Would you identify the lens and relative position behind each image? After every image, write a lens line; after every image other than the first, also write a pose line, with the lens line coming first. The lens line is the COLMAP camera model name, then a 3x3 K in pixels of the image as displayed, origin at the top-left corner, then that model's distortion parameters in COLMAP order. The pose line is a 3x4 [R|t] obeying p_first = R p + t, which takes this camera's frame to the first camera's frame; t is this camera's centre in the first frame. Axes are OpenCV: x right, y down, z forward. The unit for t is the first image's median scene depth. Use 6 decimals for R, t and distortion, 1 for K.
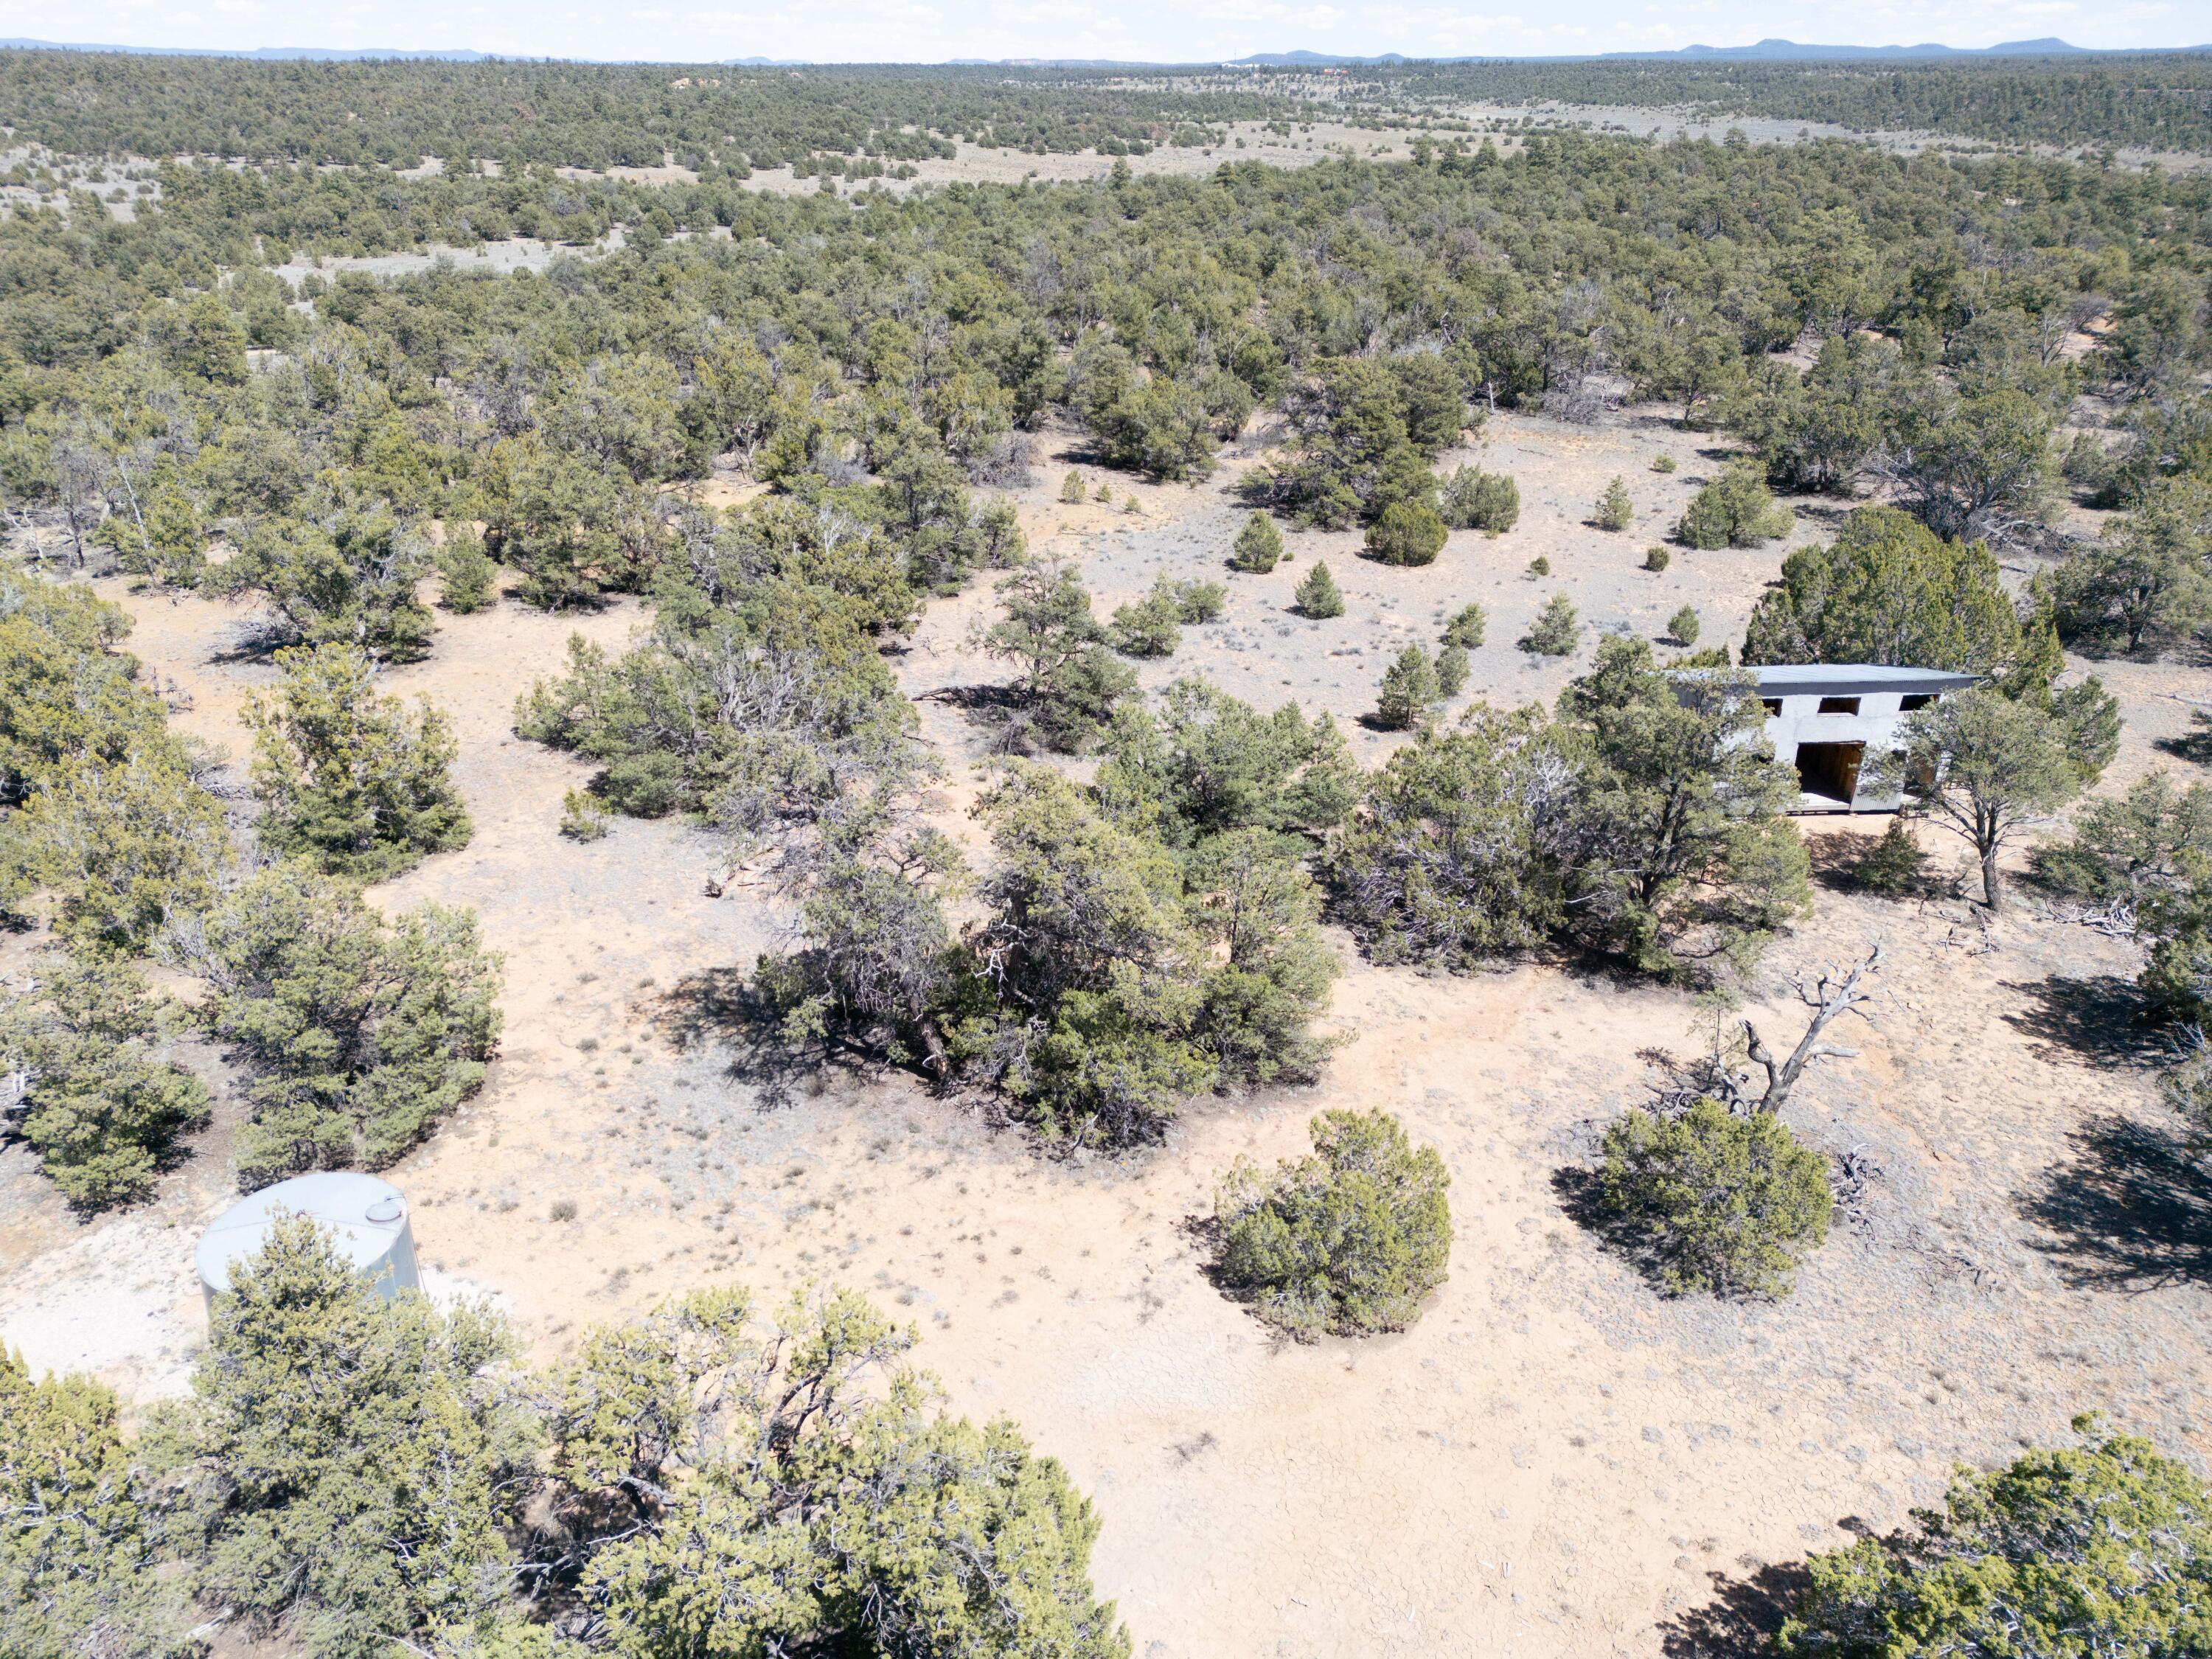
lens RADIAL K [[1537.9, 0, 1099.7], [0, 1537.9, 824.1], [0, 0, 1]] dist [0.065477, -0.046429]
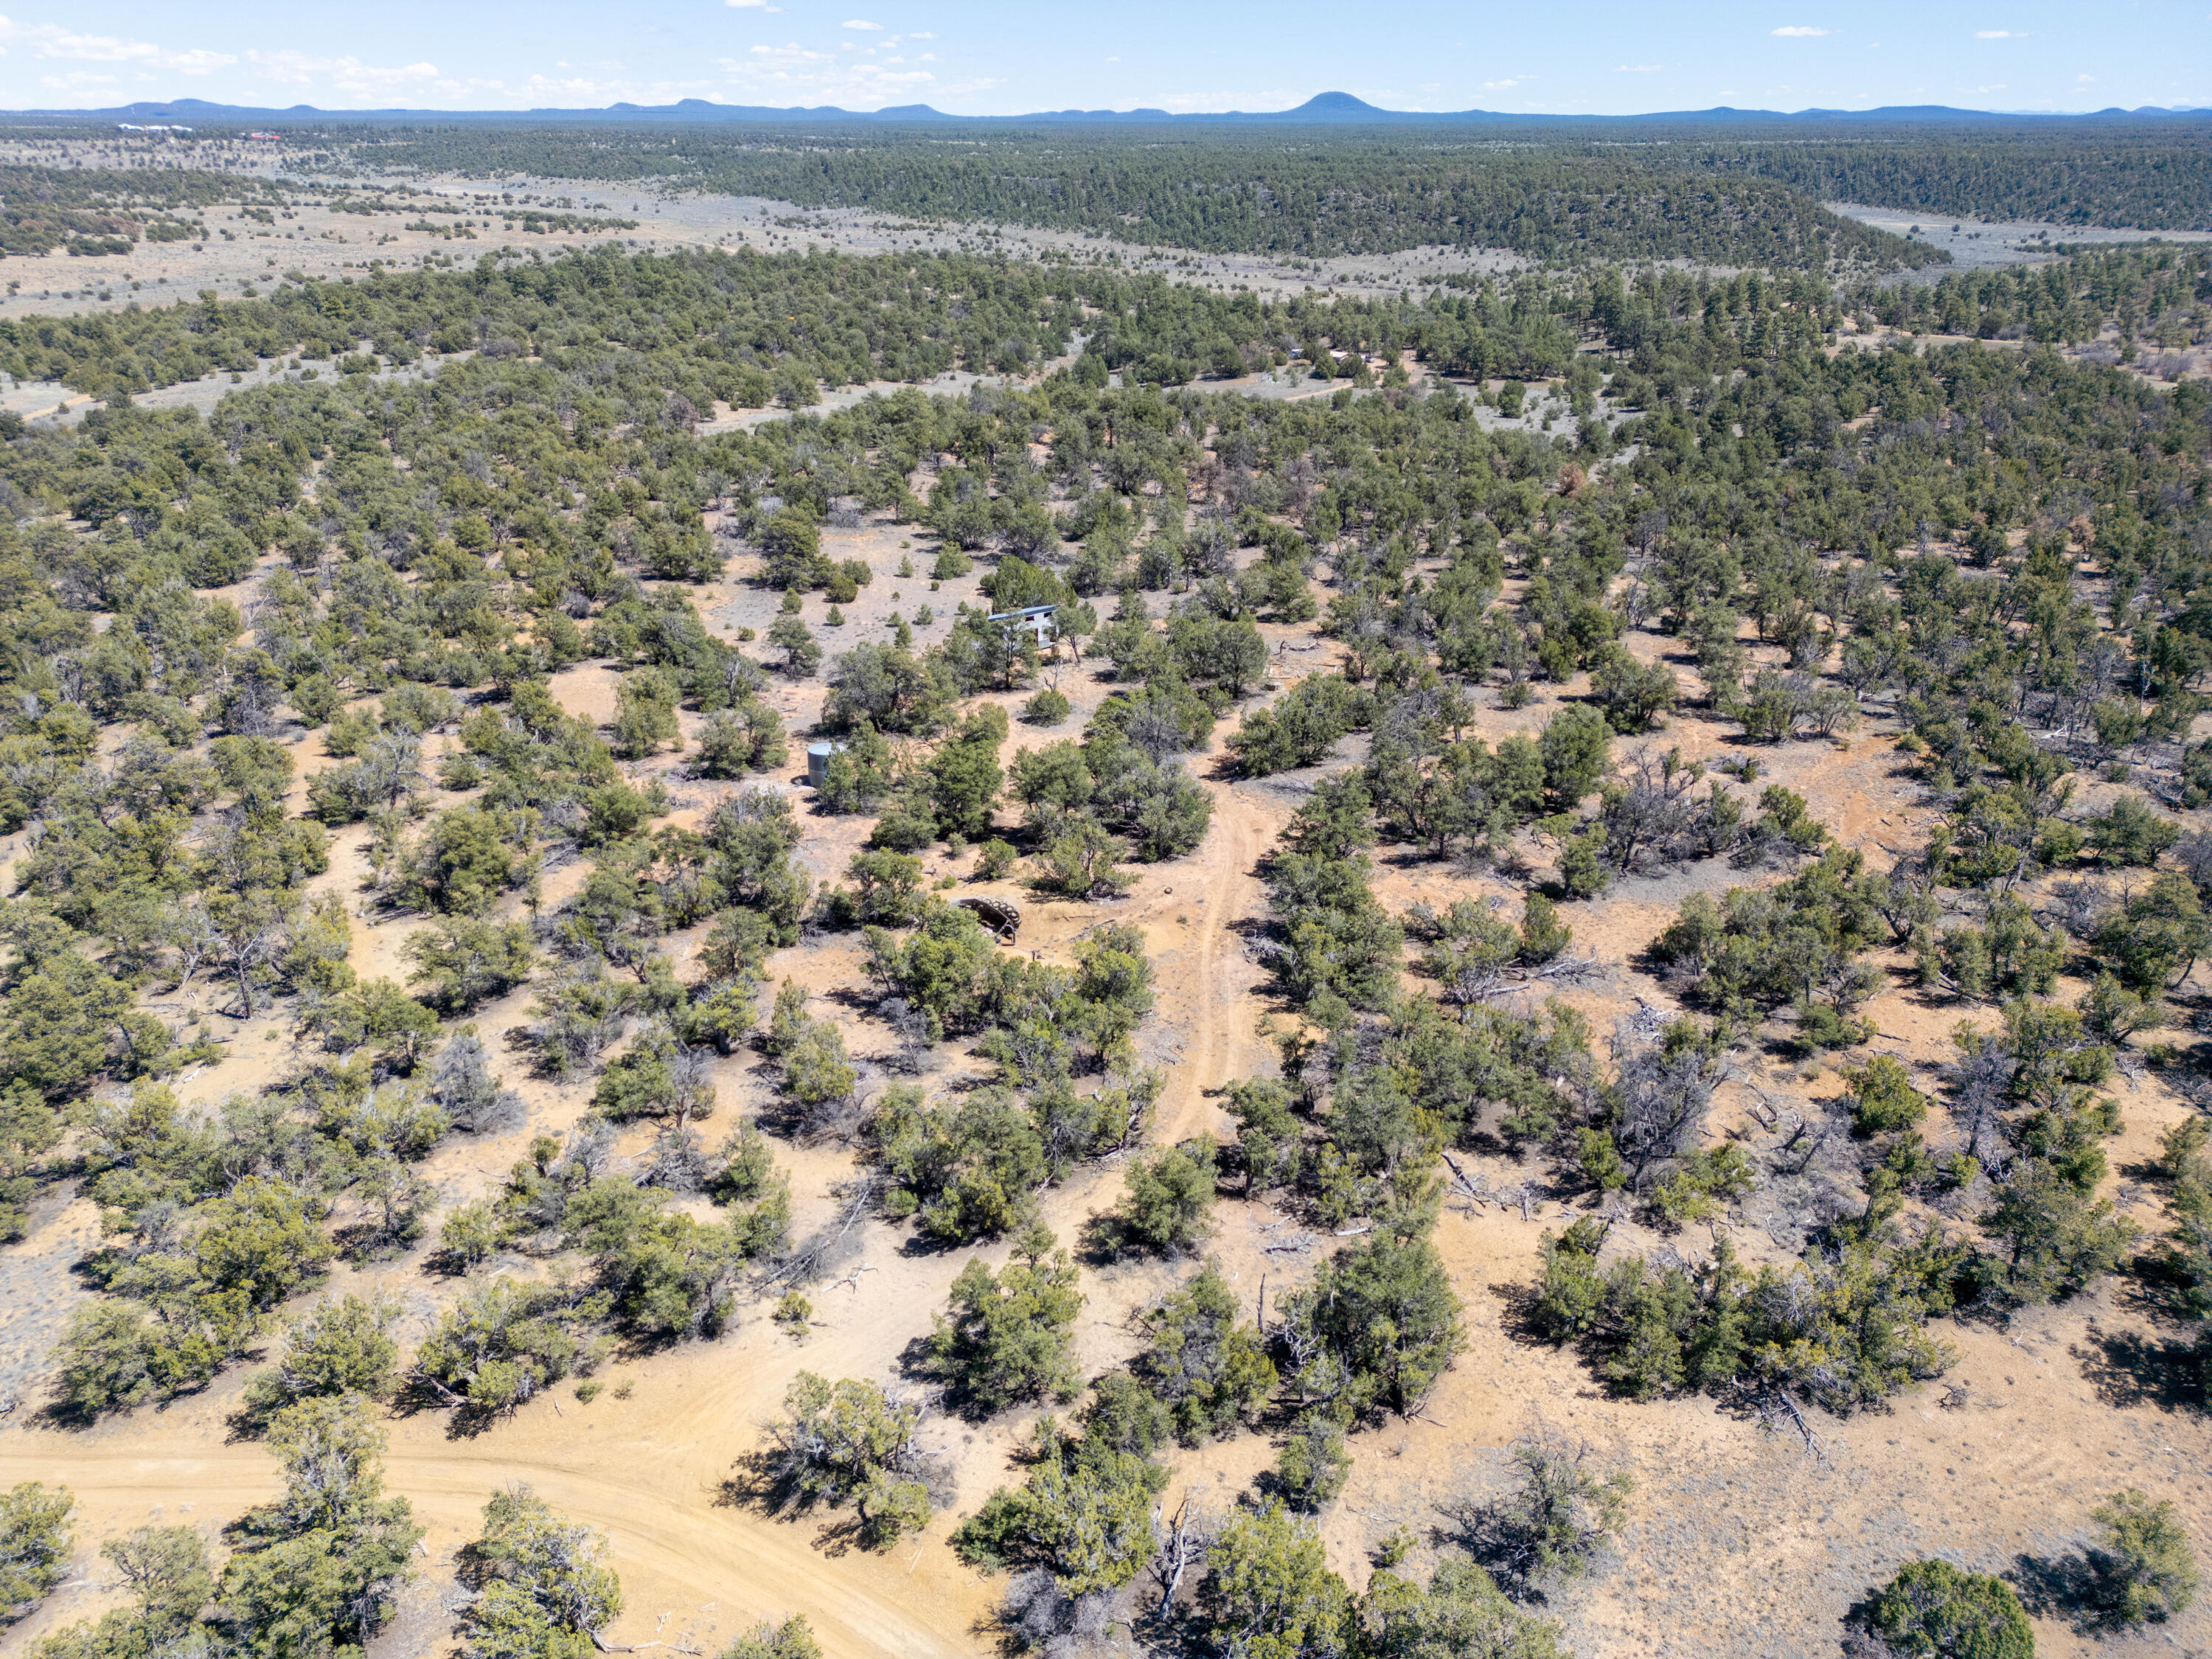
lens RADIAL K [[1537.9, 0, 1095.0], [0, 1537.9, 827.2], [0, 0, 1]] dist [0.065477, -0.046429]
pose [[0.827156, -0.231375, 0.512131, -1.594400], [0.245054, 0.968607, 0.041812, 0.333571], [-0.505728, 0.090915, 0.857889, -2.482297]]
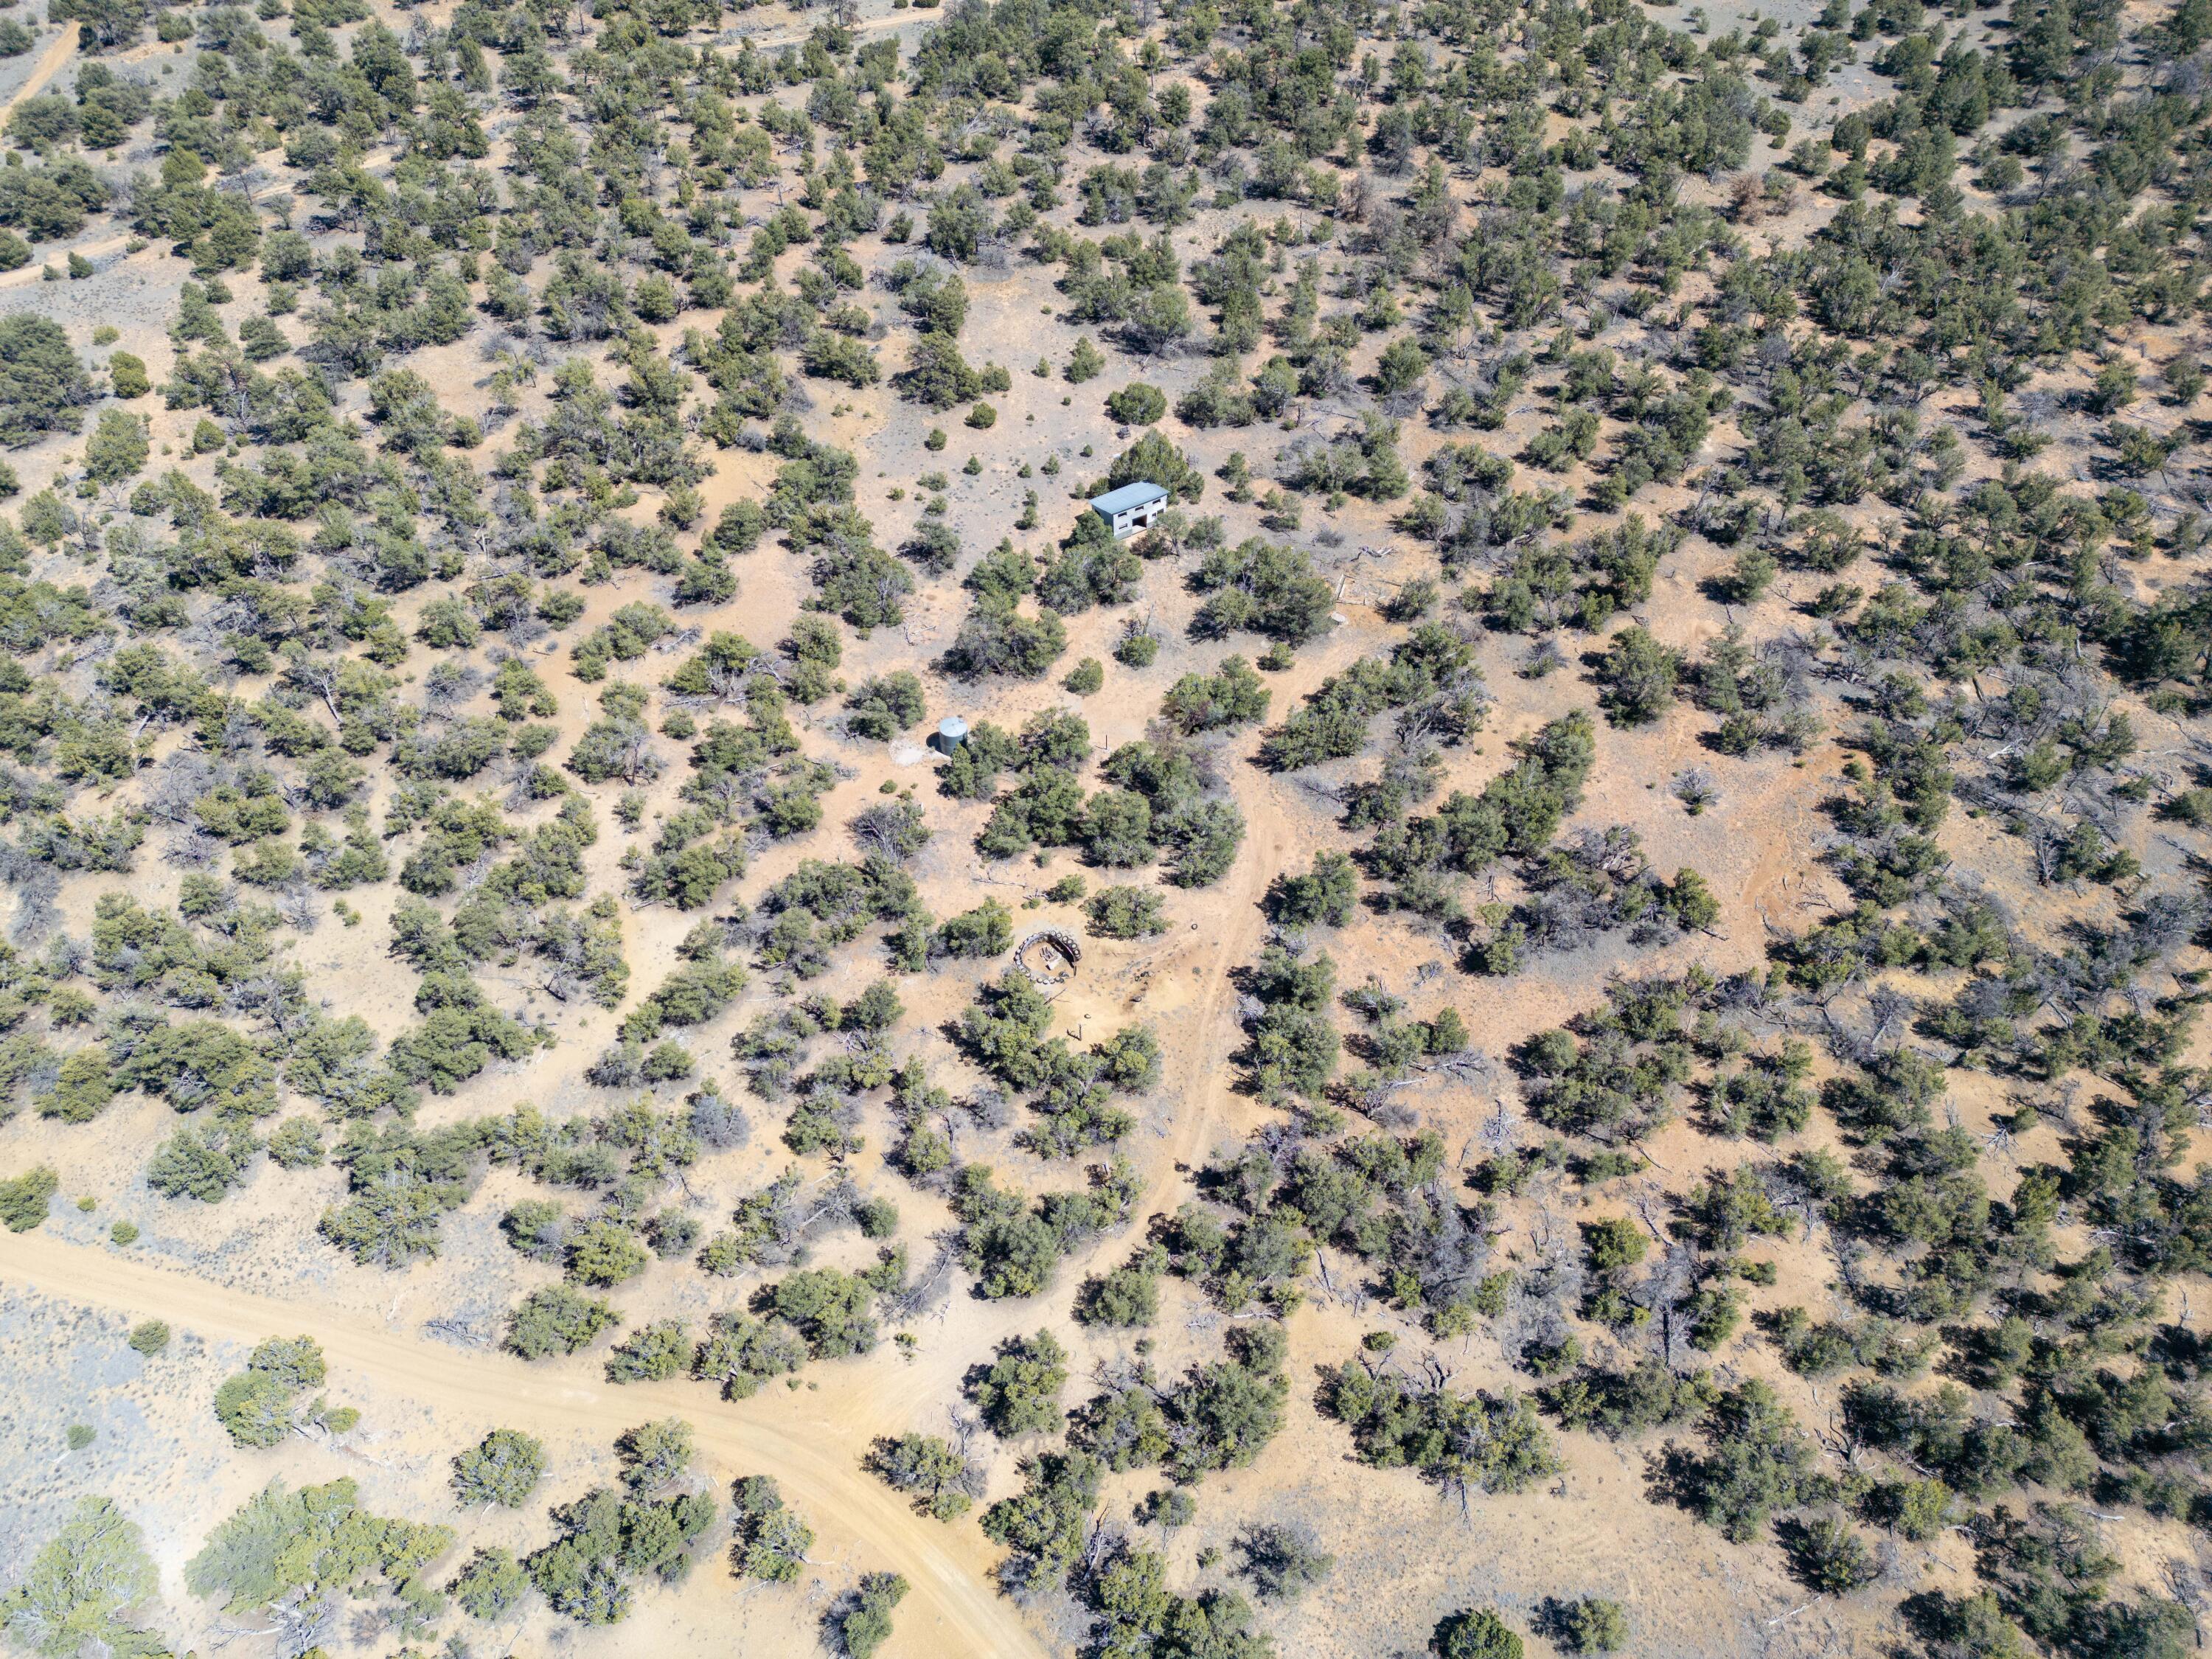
lens RADIAL K [[1537.9, 0, 1094.9], [0, 1537.9, 829.0], [0, 0, 1]] dist [0.065477, -0.046429]
pose [[0.892646, -0.344428, 0.290780, -1.304422], [0.201305, 0.881796, 0.426512, -1.303953], [-0.403311, -0.322188, 0.856466, -3.212407]]
